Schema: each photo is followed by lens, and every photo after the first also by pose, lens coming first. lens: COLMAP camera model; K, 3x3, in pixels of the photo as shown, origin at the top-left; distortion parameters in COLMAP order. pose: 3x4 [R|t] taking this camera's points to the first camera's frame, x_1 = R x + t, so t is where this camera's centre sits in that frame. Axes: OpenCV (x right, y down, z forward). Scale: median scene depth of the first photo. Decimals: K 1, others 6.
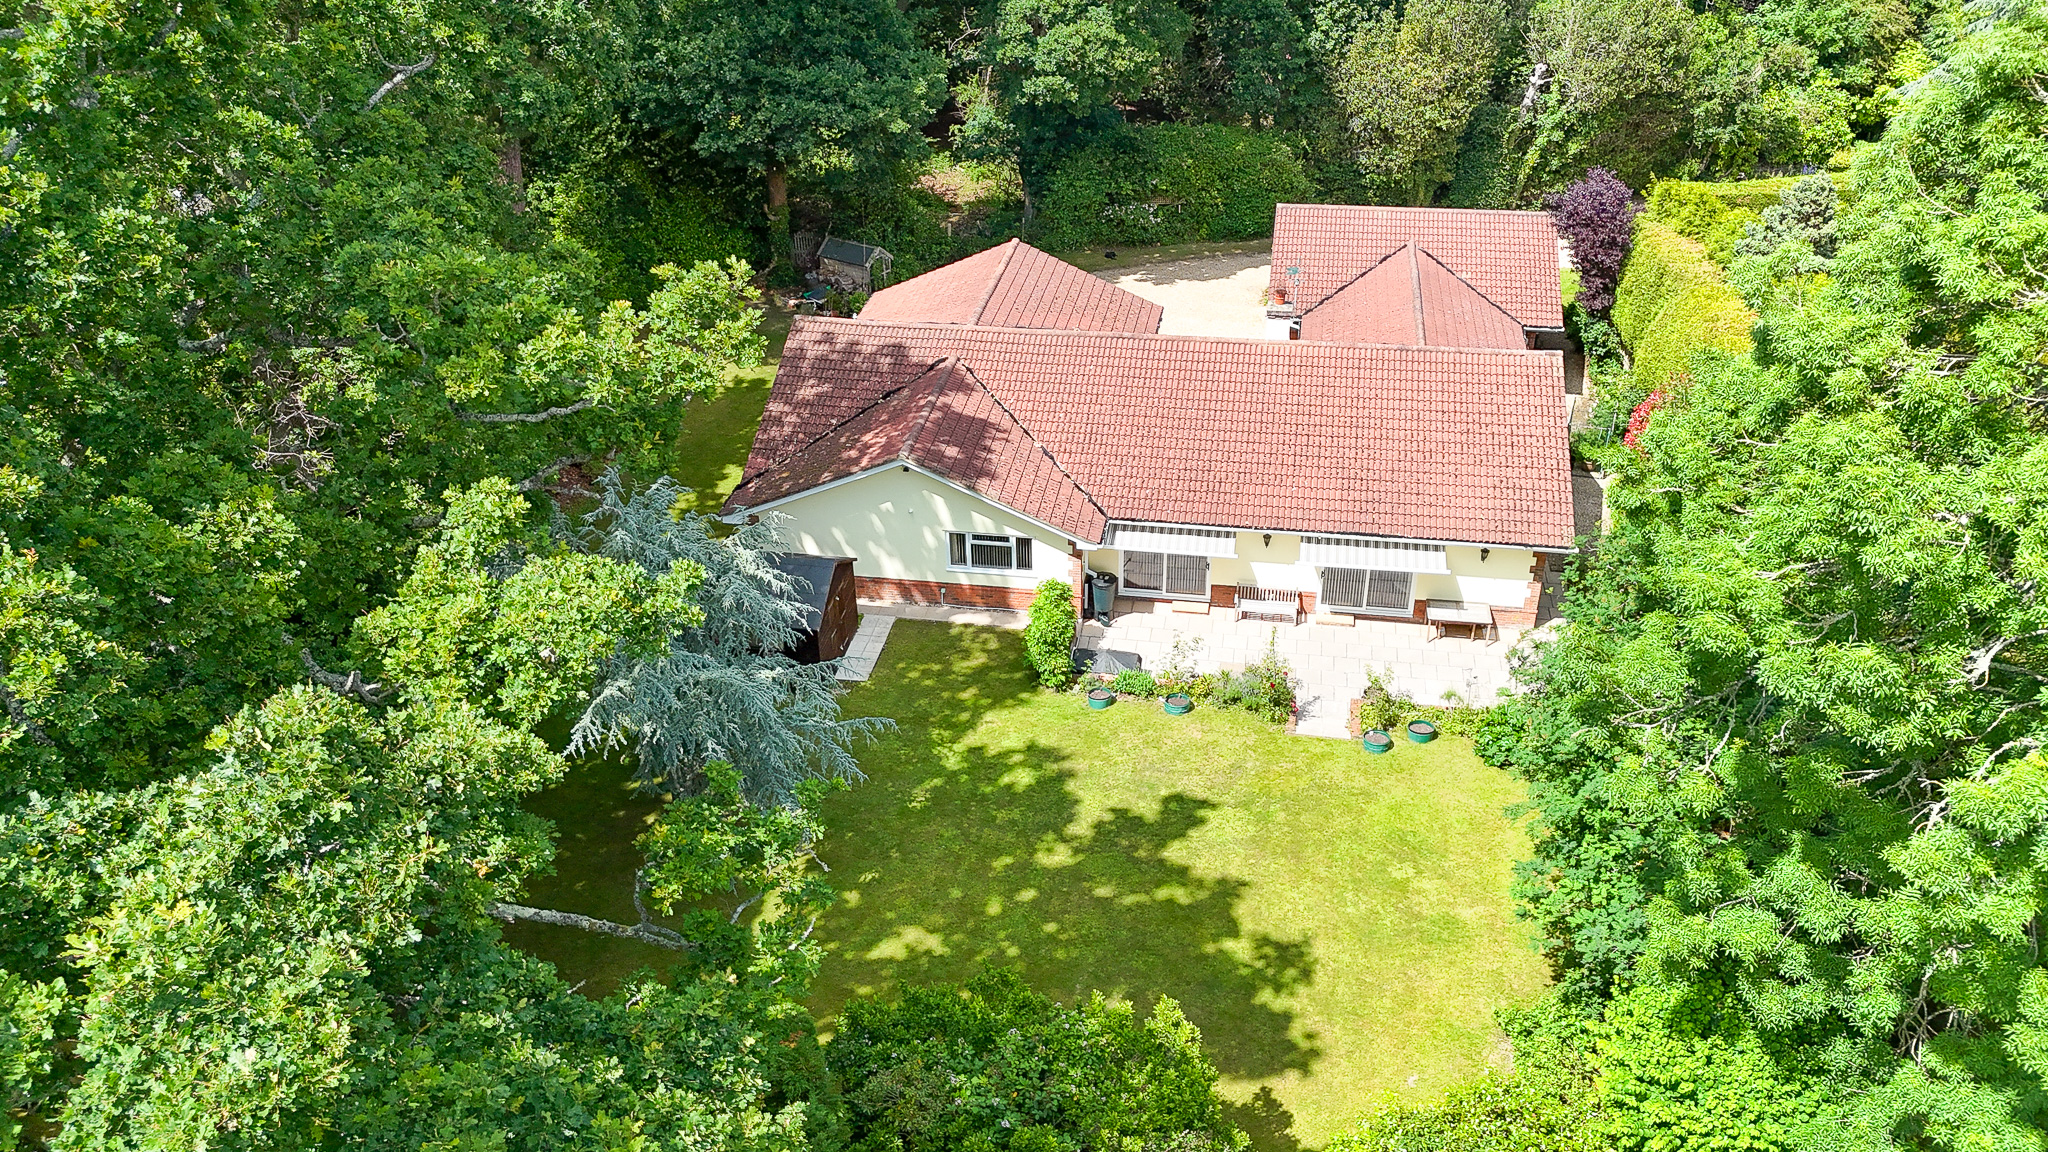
lens RADIAL K [[1456.7, 0, 1024.0], [0, 1456.7, 576.0], [0, 0, 1]] dist [0.070577, -0.000292]
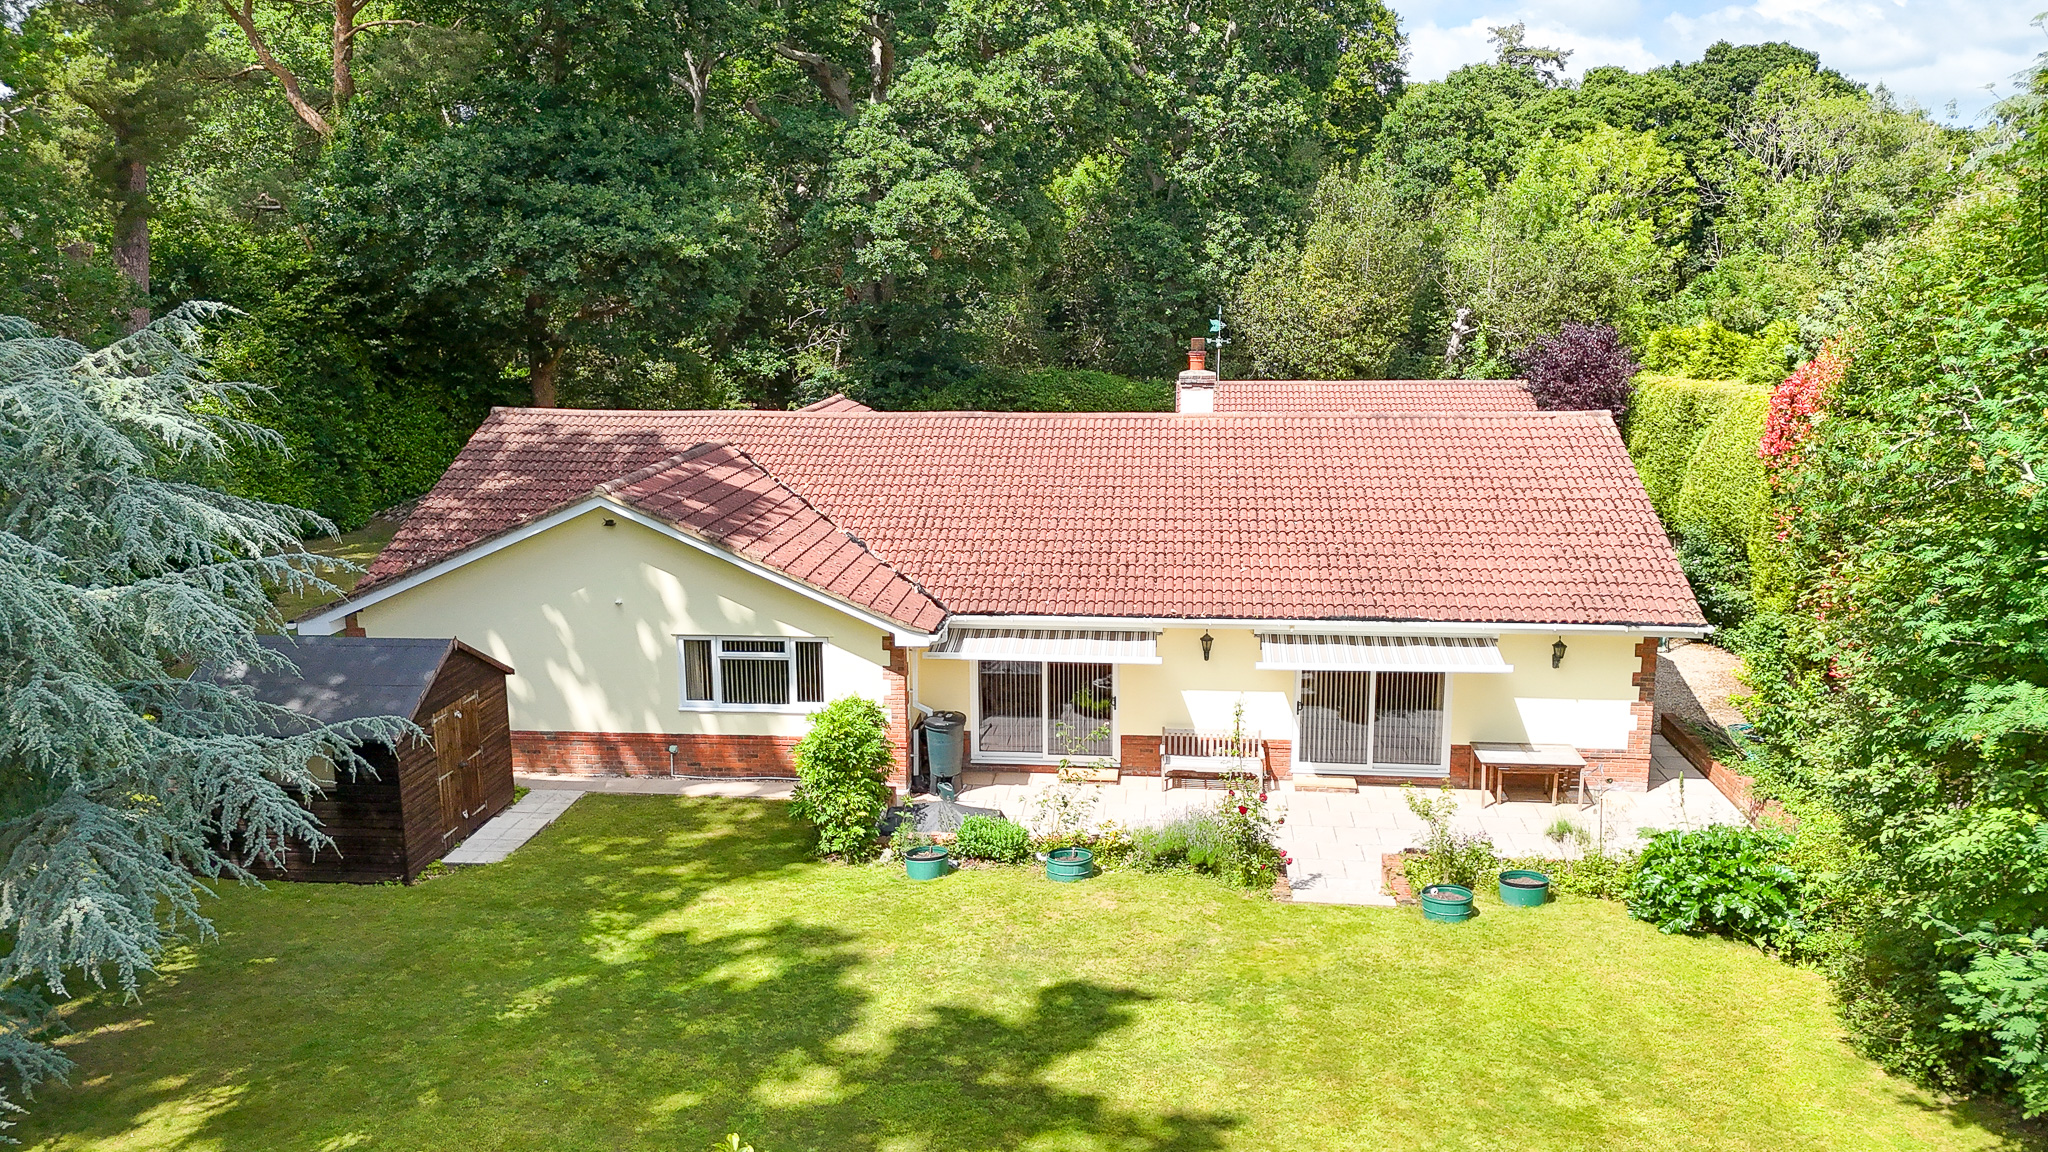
lens RADIAL K [[1478.6, 0, 1024.0], [0, 1478.6, 576.0], [0, 0, 1]] dist [0.064440, -0.009747]
pose [[0.997379, -0.001625, 0.072335, 0.045949], [0.026237, 0.939825, -0.340647, 0.163859], [-0.067429, 0.341652, 0.937405, 0.423817]]
